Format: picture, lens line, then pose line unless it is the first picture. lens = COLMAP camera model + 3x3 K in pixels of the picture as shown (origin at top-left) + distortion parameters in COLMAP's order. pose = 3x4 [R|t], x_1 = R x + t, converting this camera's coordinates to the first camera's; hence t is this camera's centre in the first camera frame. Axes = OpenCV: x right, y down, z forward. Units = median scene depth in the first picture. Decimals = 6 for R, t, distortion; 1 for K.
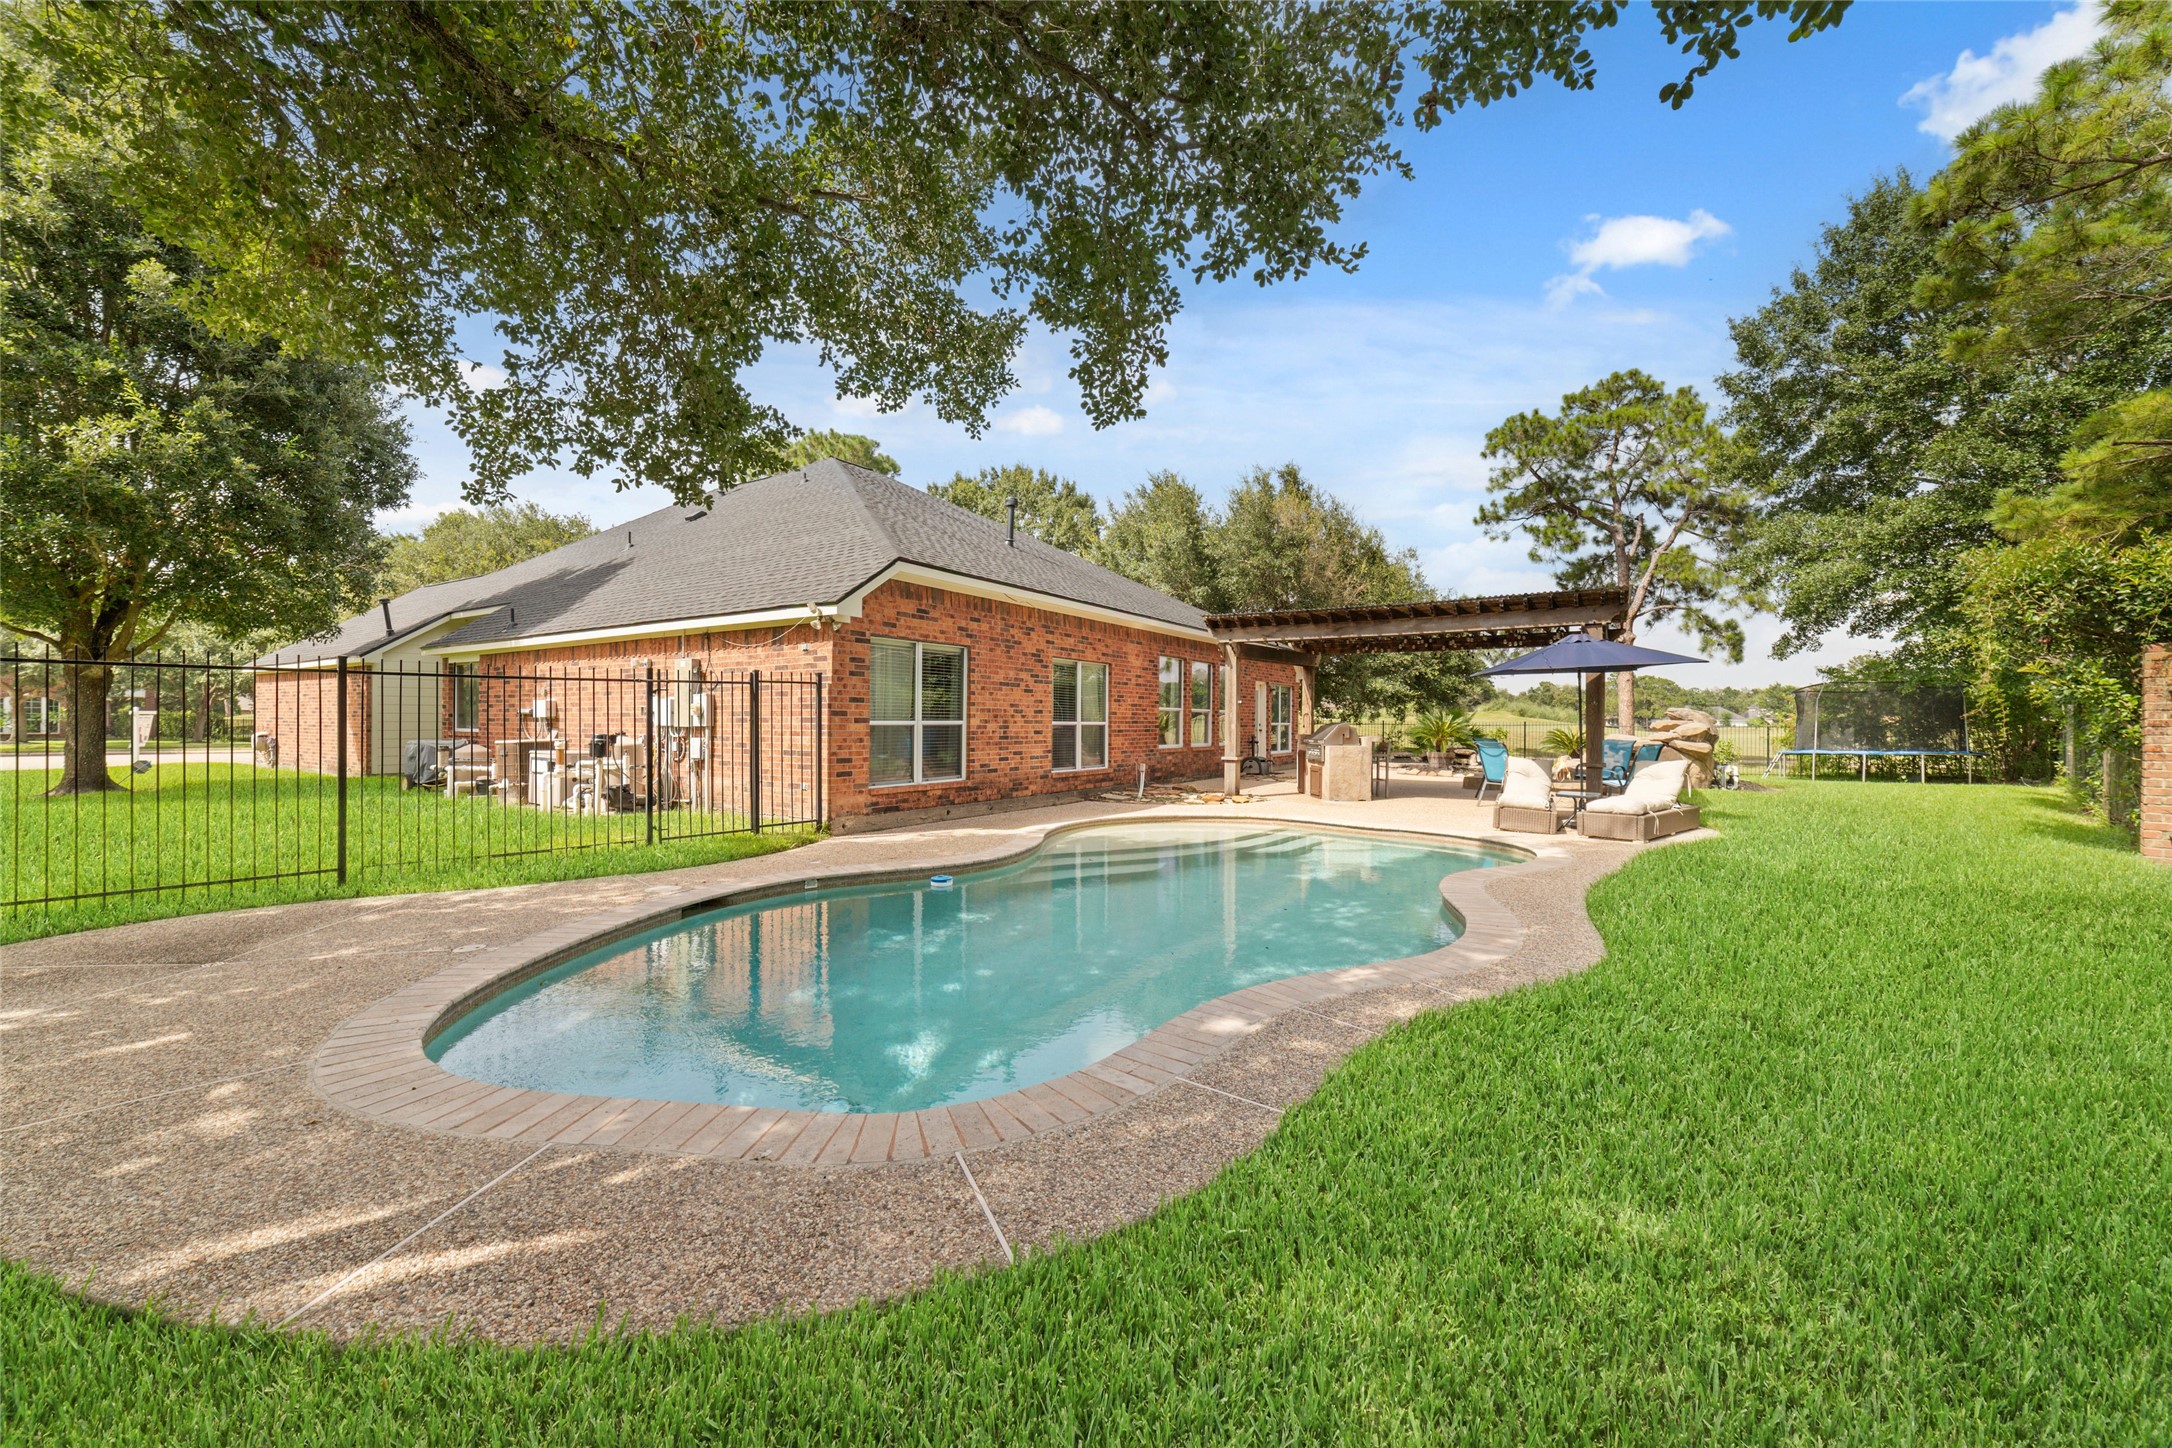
lens RADIAL K [[831.7, 0, 1092.6], [0, 831.7, 720.0], [0, 0, 1]] dist [-0.022165, 0.006463]
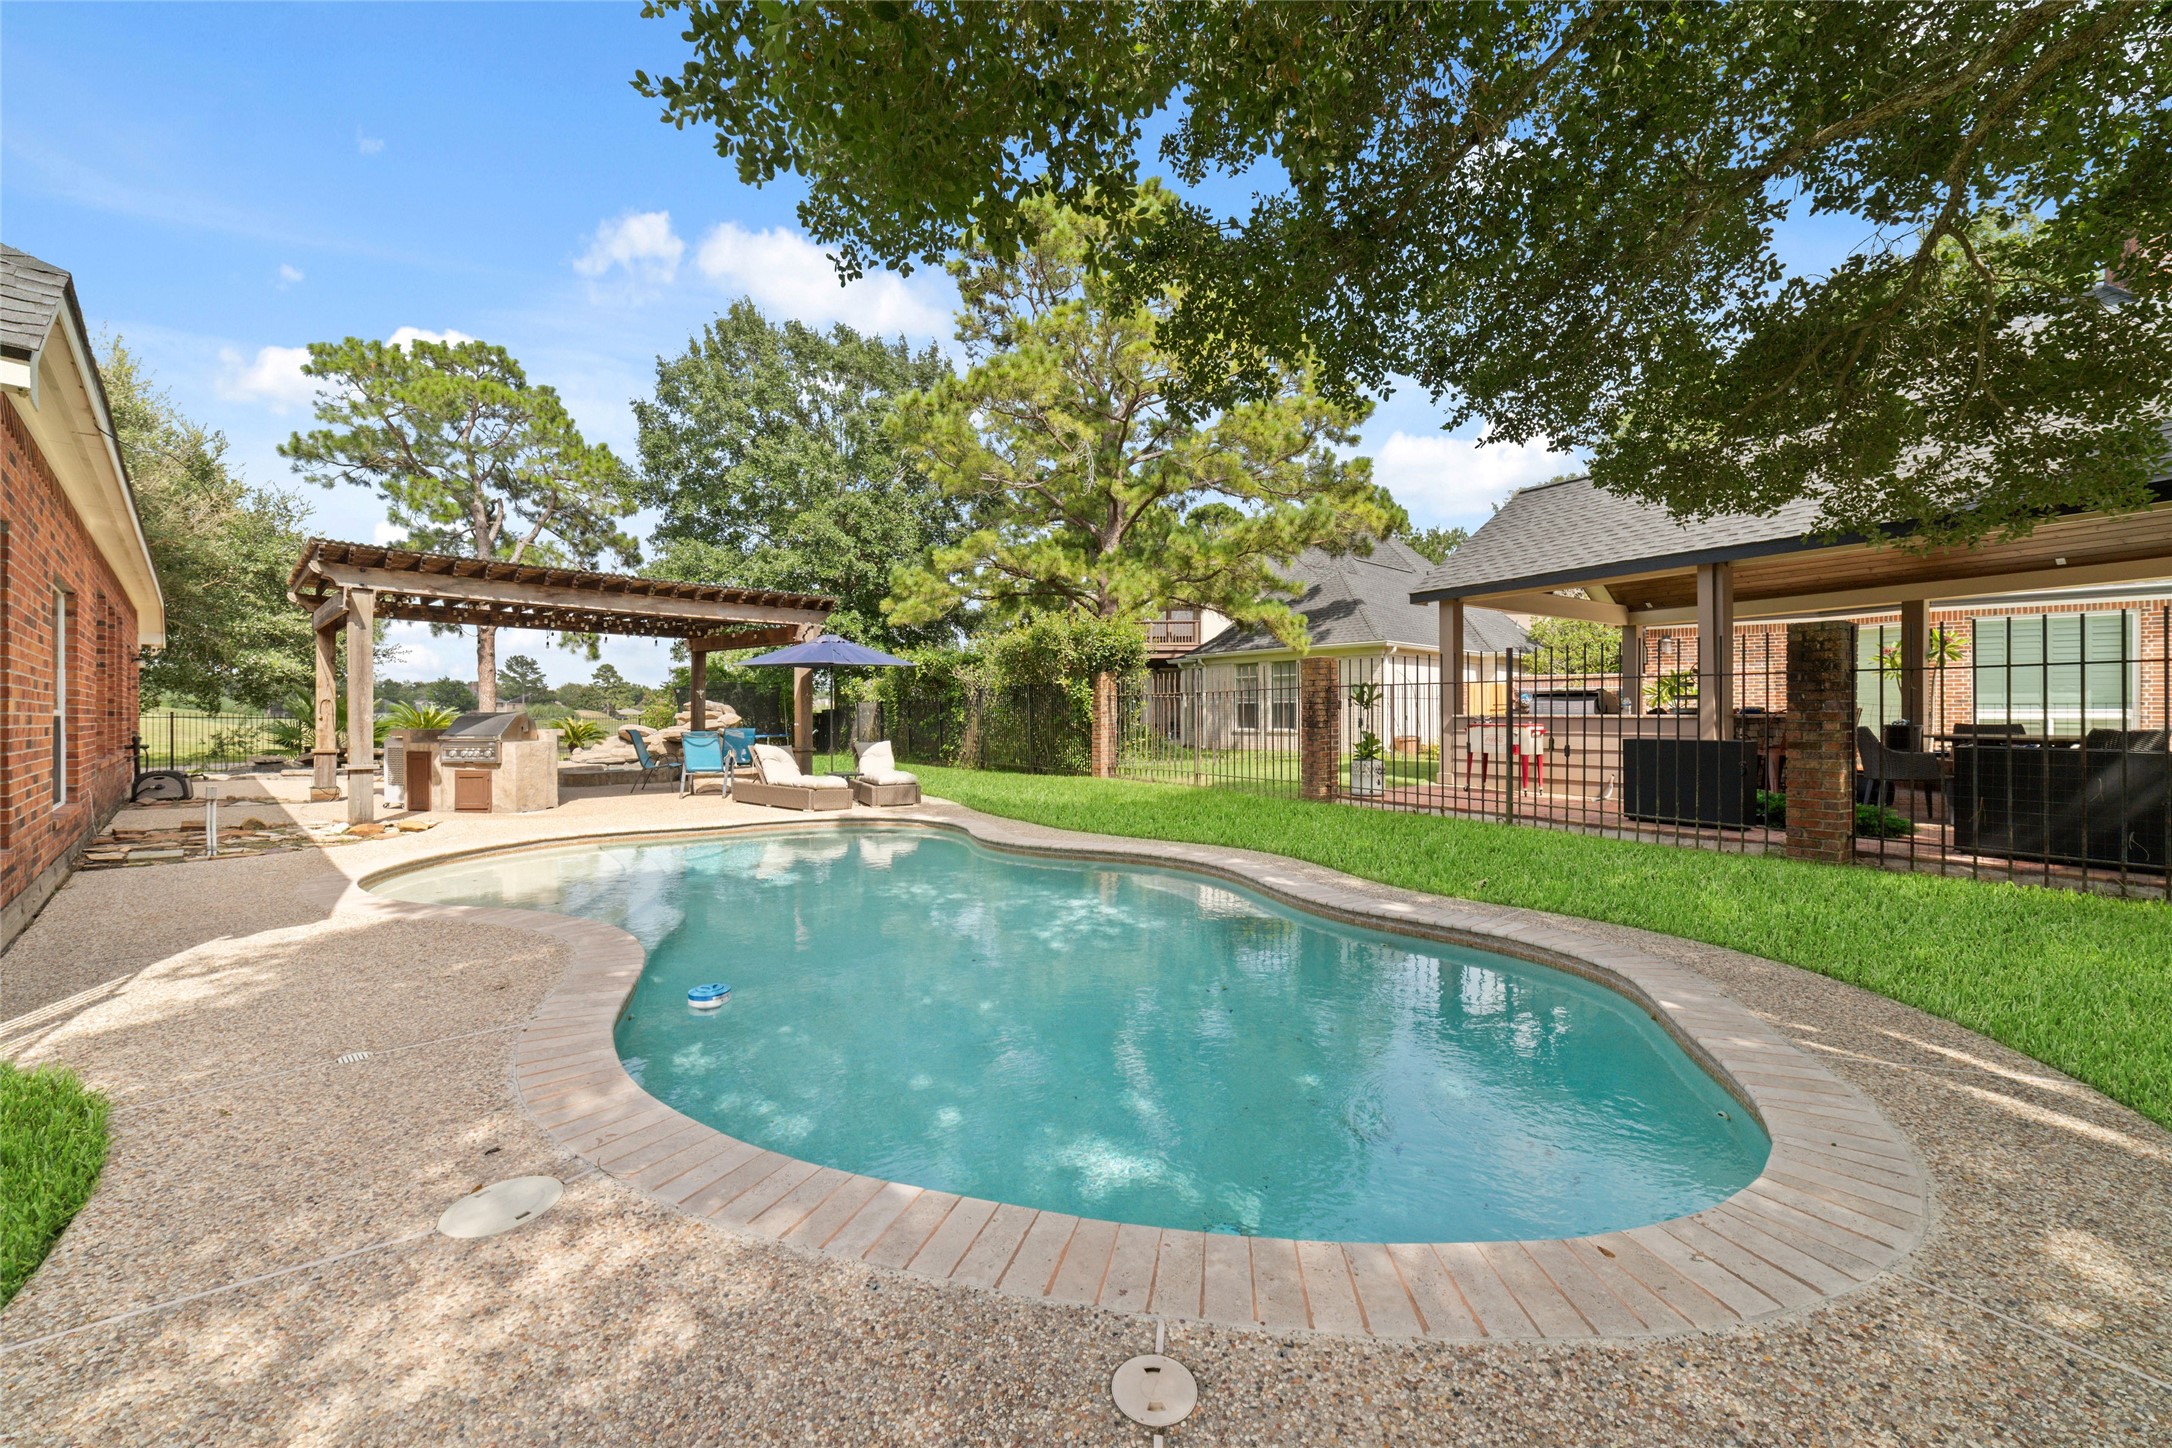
lens RADIAL K [[831.7, 0, 1093.0], [0, 831.7, 724.5], [0, 0, 1]] dist [-0.022165, 0.006463]
pose [[0.184018, -0.010690, 0.982865, -0.158465], [-0.002380, 0.999933, 0.011321, 0.001742], [-0.982920, -0.004422, 0.183980, 0.141899]]
